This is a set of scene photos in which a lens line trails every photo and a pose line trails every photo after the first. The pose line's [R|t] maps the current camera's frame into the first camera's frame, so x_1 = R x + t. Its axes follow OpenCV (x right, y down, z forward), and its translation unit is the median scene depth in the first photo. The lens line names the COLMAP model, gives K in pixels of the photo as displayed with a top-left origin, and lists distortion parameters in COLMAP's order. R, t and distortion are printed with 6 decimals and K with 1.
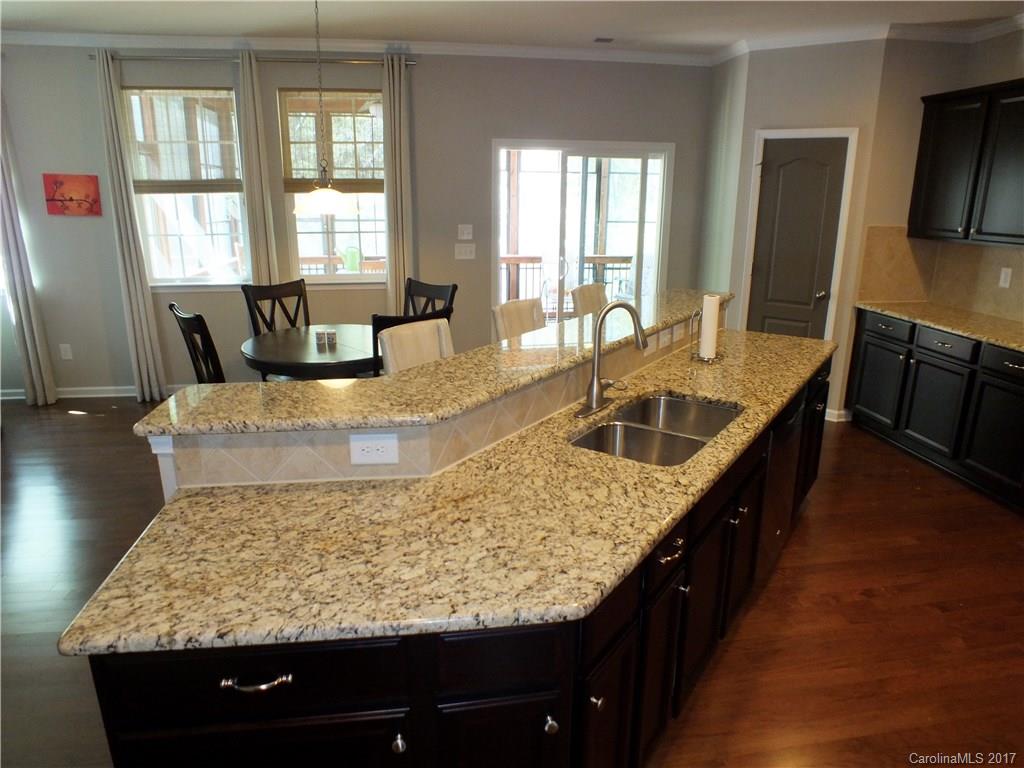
lens RADIAL K [[660.0, 0, 523.3], [0, 660.0, 372.0], [0, 0, 1]] dist [-0.047693, 0.004350]
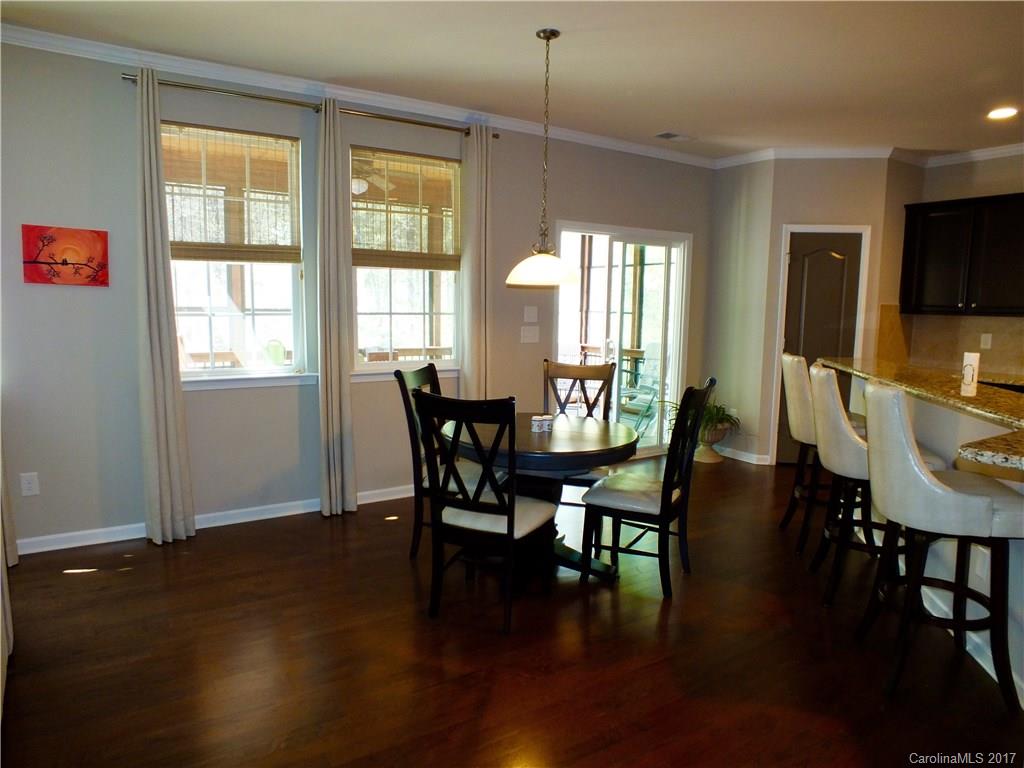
lens RADIAL K [[660.0, 0, 523.1], [0, 660.0, 375.0], [0, 0, 1]] dist [-0.047693, 0.004350]
pose [[0.909084, -0.039192, 0.414766, -0.541800], [0.100466, 0.986807, -0.126956, -0.007241], [-0.404319, 0.157084, 0.901028, 0.181891]]
